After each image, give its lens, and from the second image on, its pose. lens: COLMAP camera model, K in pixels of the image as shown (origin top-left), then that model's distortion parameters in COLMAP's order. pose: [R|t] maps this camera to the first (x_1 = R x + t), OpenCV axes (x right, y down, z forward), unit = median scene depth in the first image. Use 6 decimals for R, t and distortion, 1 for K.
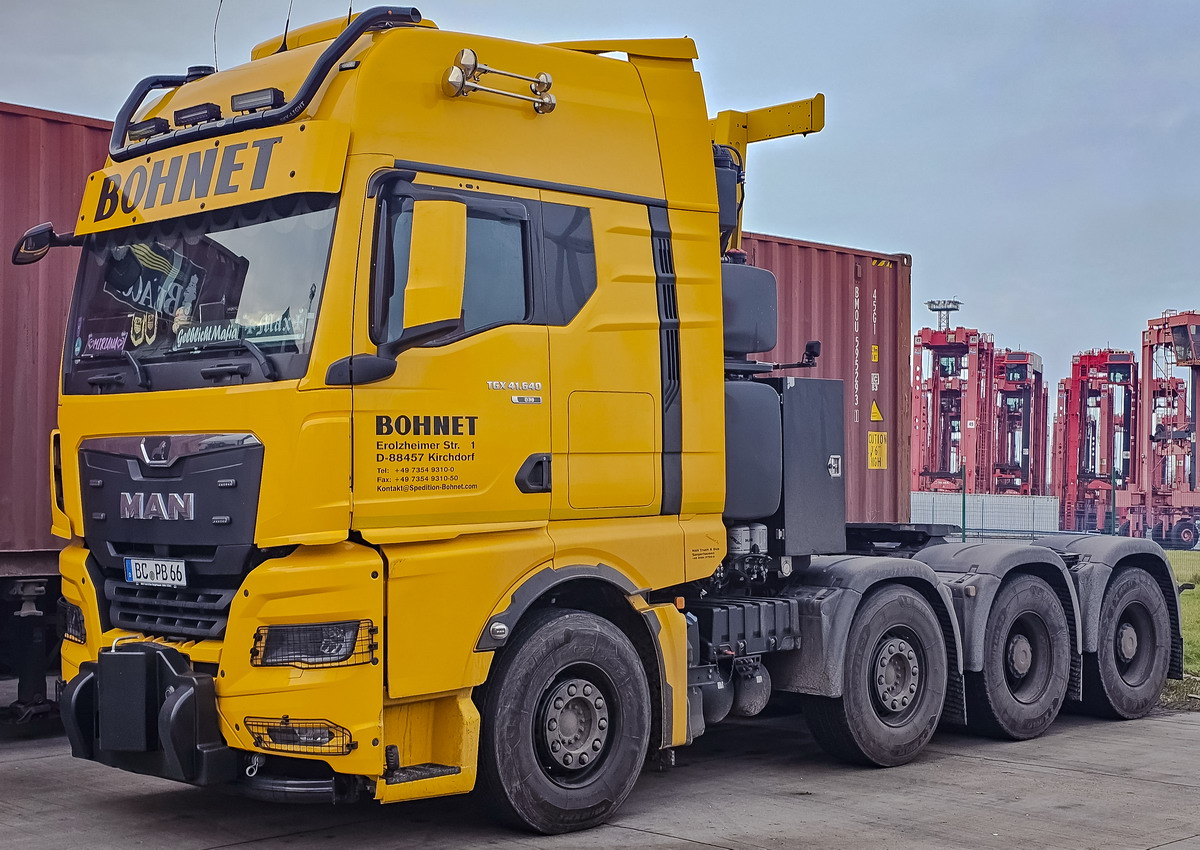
lens RADIAL K [[1688.3, 0, 623.4], [0, 1688.3, 440.3], [0, 0, 1]] dist [0.233797, -0.881178]
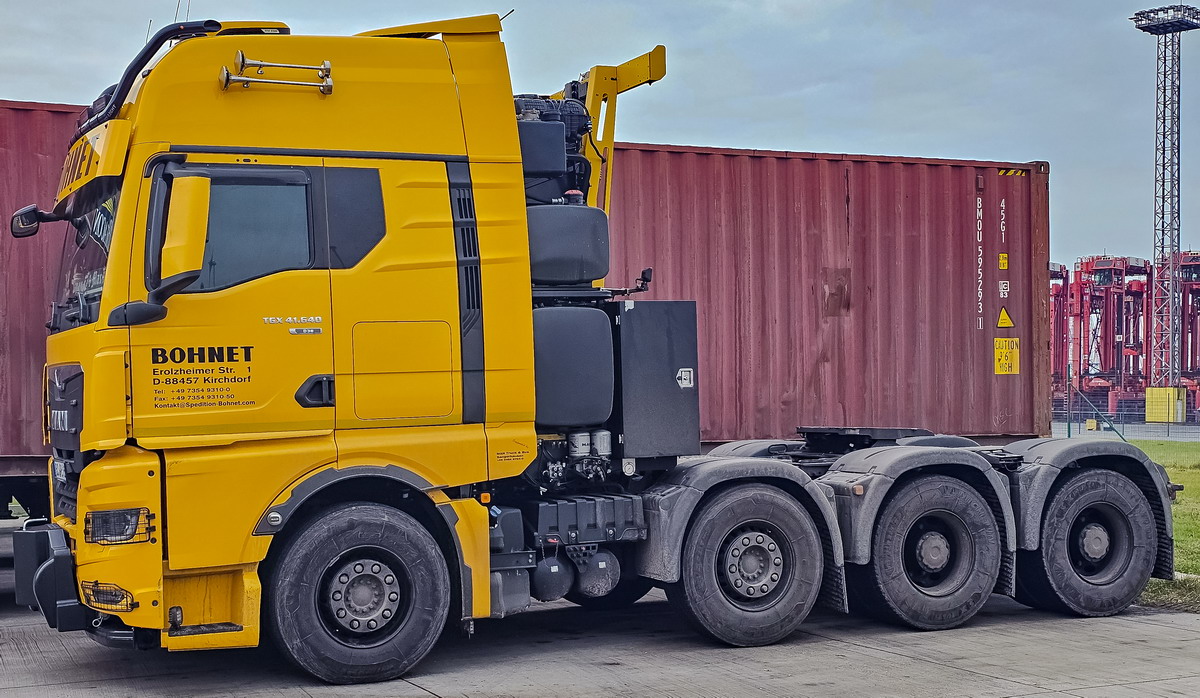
lens RADIAL K [[1626.2, 0, 592.6], [0, 1626.2, 388.0], [0, 0, 1]] dist [0.226881, -0.780483]
pose [[0.935259, -0.016492, -0.353581, 0.527984], [0.024902, 0.999505, 0.019248, -0.000397], [0.353088, -0.026807, 0.935206, -0.034495]]
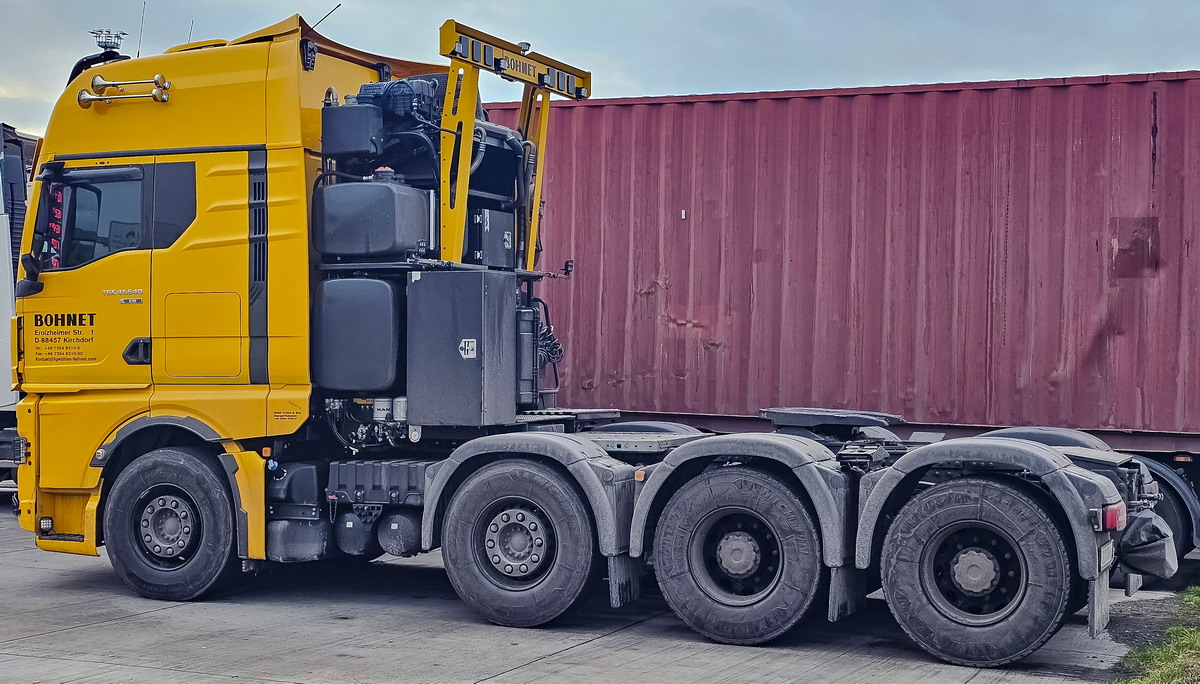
lens RADIAL K [[1747.3, 0, 600.0], [0, 1747.3, 342.0], [0, 0, 1]] dist [0.268827, -1.082643]
pose [[0.367053, 0.001686, -0.930199, 1.454384], [0.008069, 0.999955, 0.004996, 0.006880], [0.930165, -0.009340, 0.367022, 0.772809]]
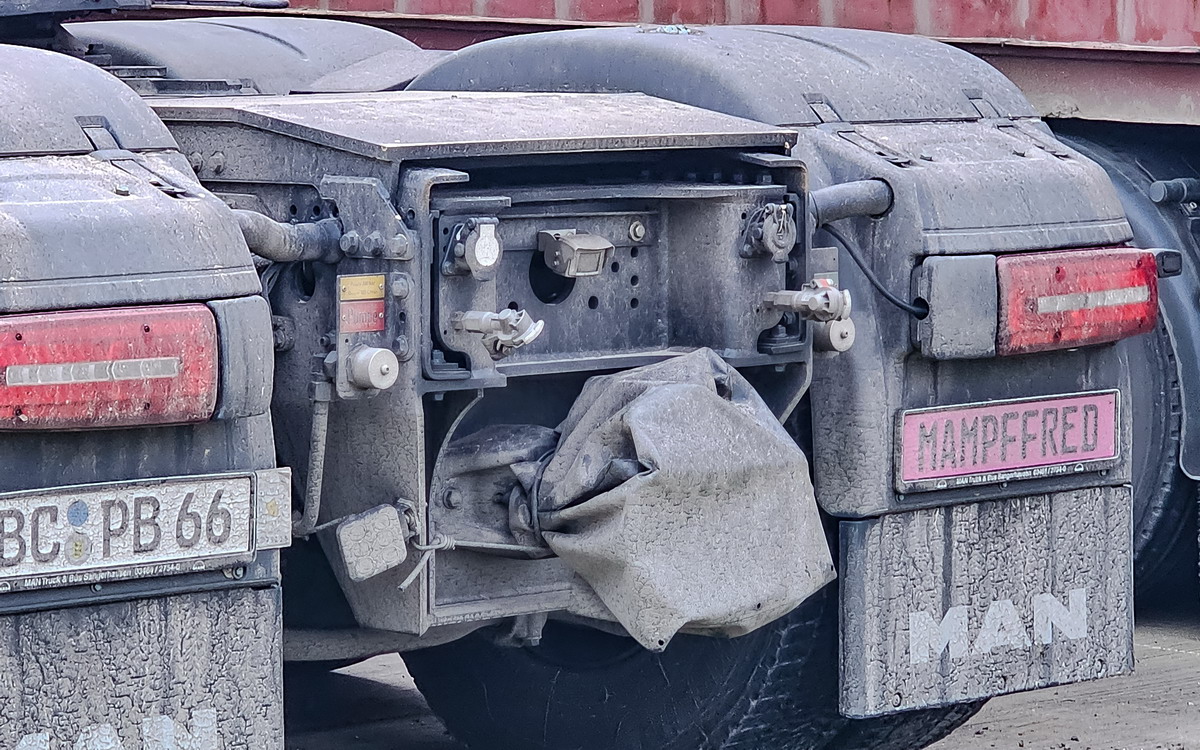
lens RADIAL K [[4887.5, 0, 600.0], [0, 4887.5, 375.0], [0, 0, 1]] dist [-0.509327, -0.631394]
pose [[-0.029567, 0.095748, -0.994966, 1.228460], [0.016318, 0.995315, 0.095297, 0.062653], [0.999430, -0.013418, -0.030991, 1.634905]]
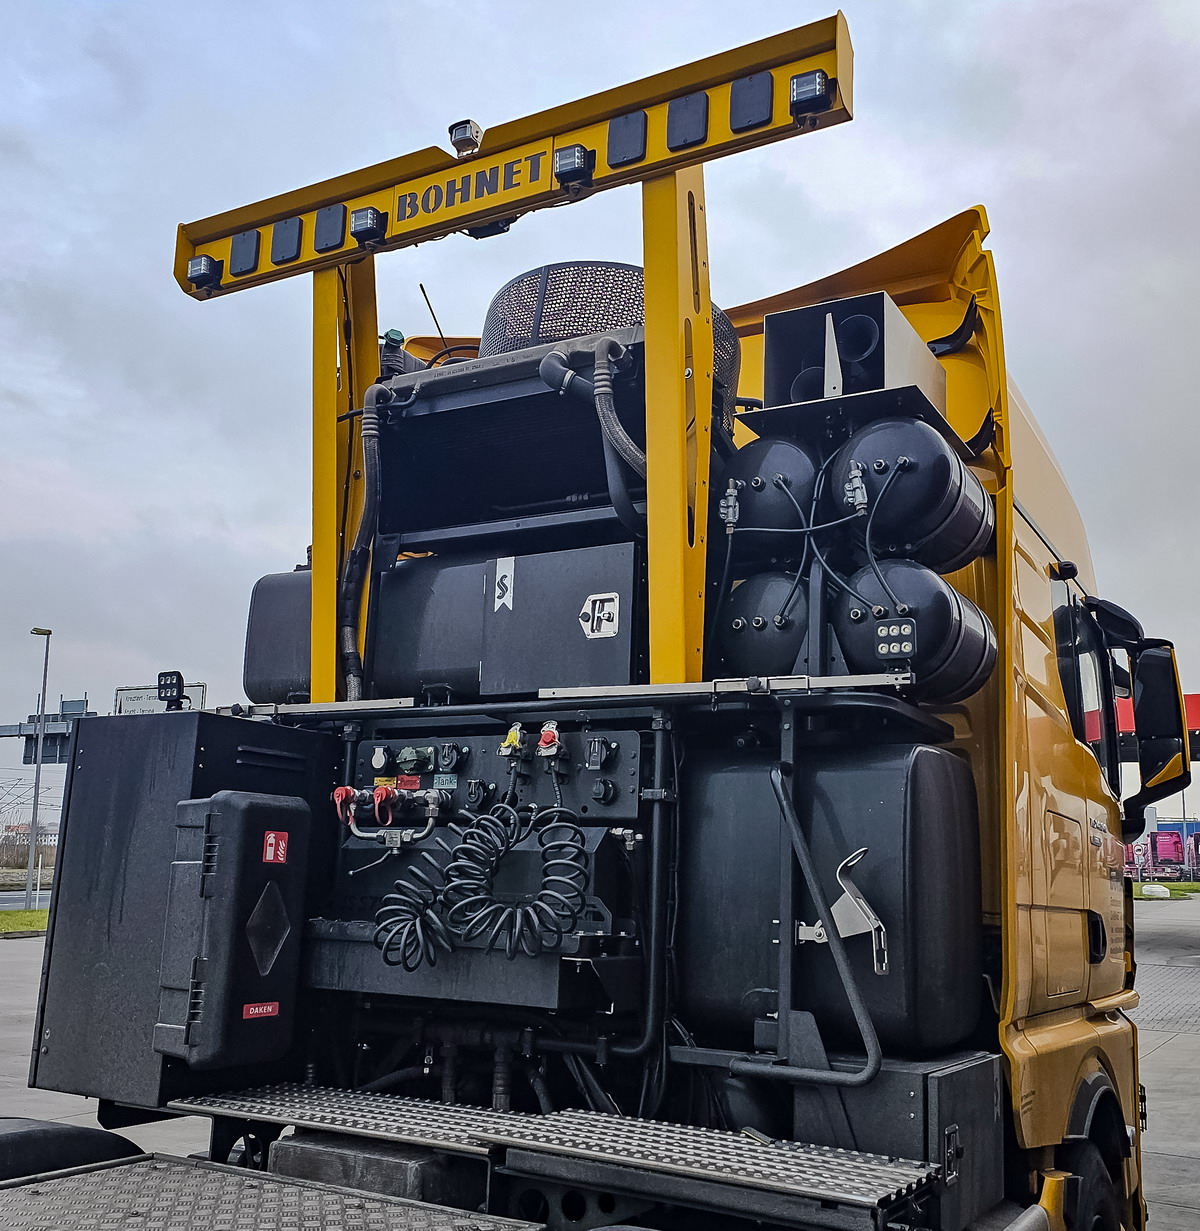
lens RADIAL K [[1250.2, 0, 636.8], [0, 1250.2, 671.0], [0, 0, 1]] dist [0.114714, -0.164351]
pose [[-0.964444, -0.073614, -0.253828, 0.080314], [-0.025792, 0.982057, -0.186813, 0.018099], [0.263026, -0.173624, -0.949037, 1.652823]]
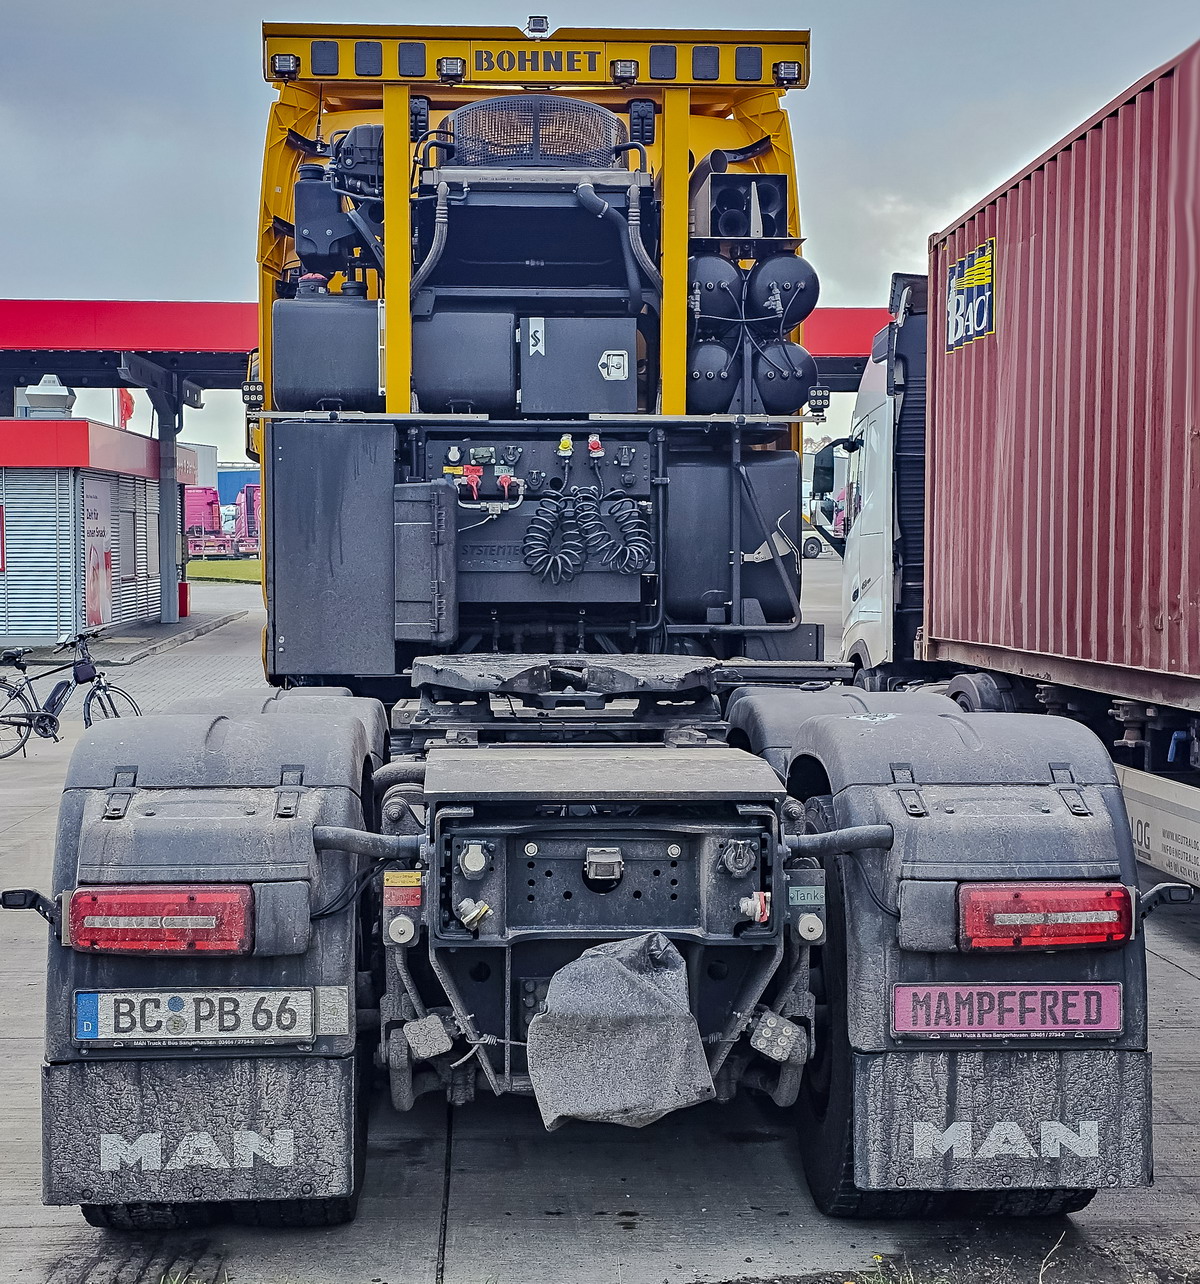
lens RADIAL K [[2140.9, 0, 594.8], [0, 2140.9, 682.5], [0, 0, 1]] dist [0.219808, -0.783739]
pose [[-0.672972, 0.031027, -0.739017, 0.815684], [0.016728, 0.999503, 0.026730, 0.057004], [0.739479, 0.005627, -0.673156, 1.999922]]
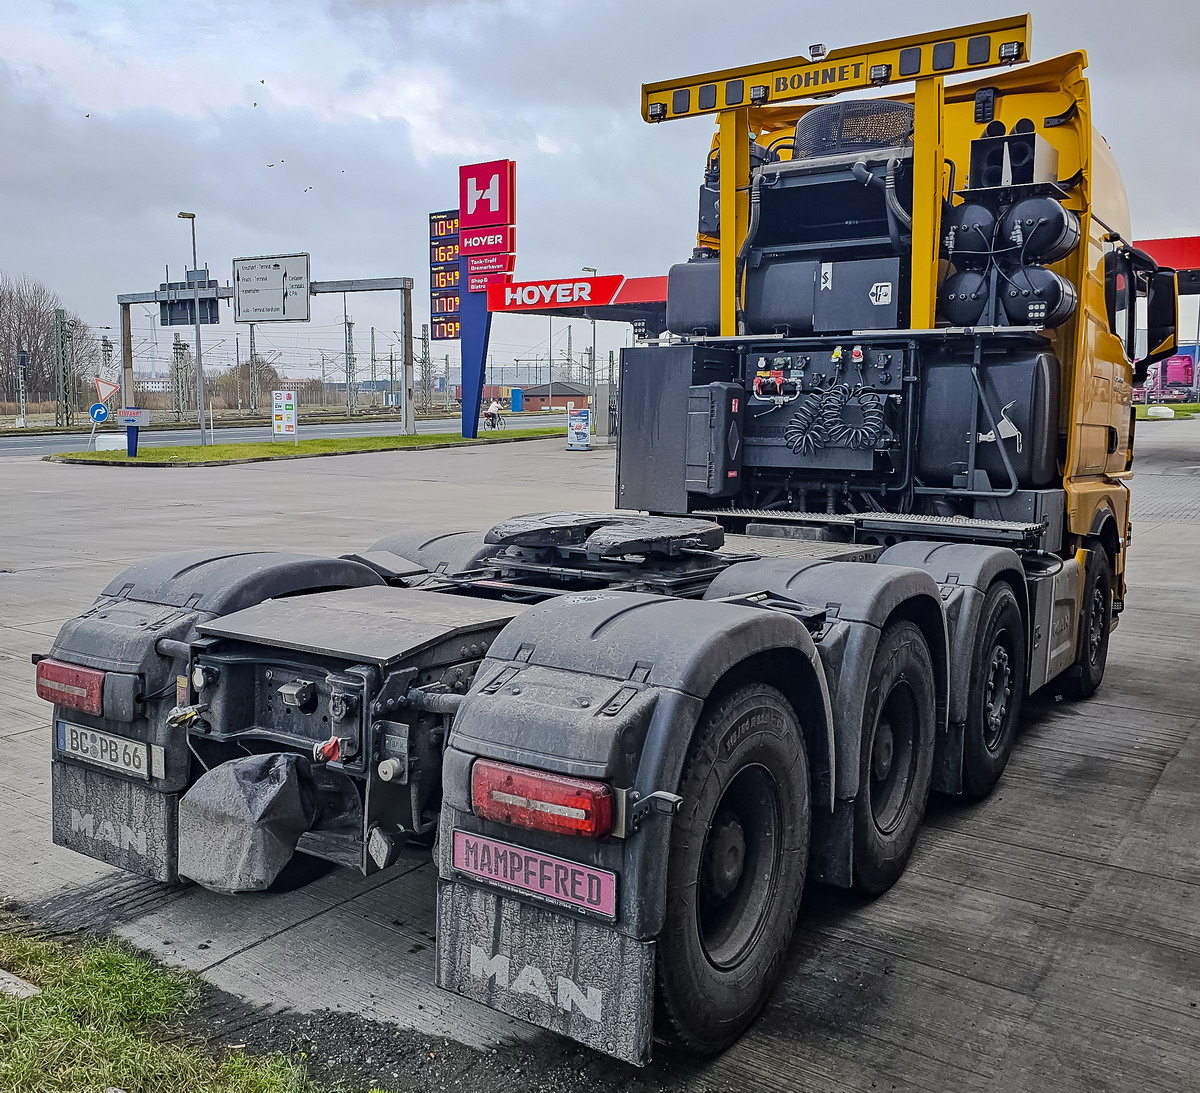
lens RADIAL K [[1168.5, 0, 506.1], [0, 1168.5, 516.9], [0, 0, 1]] dist [0.085502, -0.103249]
pose [[-0.989409, -0.000129, -0.145152, 0.365082], [-0.009676, 0.997834, 0.065069, 0.027725], [0.144829, 0.065784, -0.987267, 2.044517]]
